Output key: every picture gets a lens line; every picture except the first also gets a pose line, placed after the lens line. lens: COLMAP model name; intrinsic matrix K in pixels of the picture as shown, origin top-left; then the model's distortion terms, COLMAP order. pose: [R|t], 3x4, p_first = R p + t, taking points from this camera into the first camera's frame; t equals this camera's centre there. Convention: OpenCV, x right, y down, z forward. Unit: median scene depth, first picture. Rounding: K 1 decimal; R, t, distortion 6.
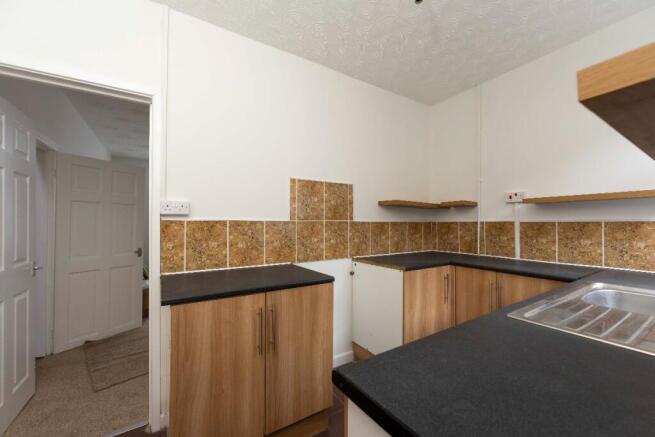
lens RADIAL K [[262.4, 0, 330.2], [0, 262.4, 217.7], [0, 0, 1]] dist [-0.000044, 0.000006]
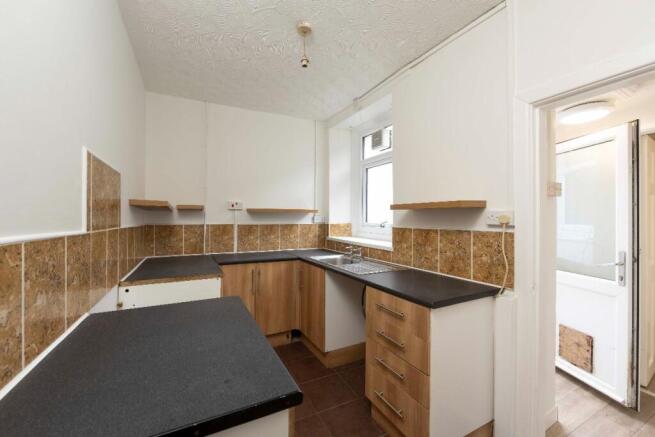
lens RADIAL K [[262.4, 0, 329.3], [0, 262.4, 221.1], [0, 0, 1]] dist [-0.000044, 0.000006]
pose [[0.072638, -0.005319, 0.997344, -0.563860], [-0.023021, 0.999710, 0.007008, -0.021578], [-0.997093, -0.023469, 0.072494, 0.436933]]
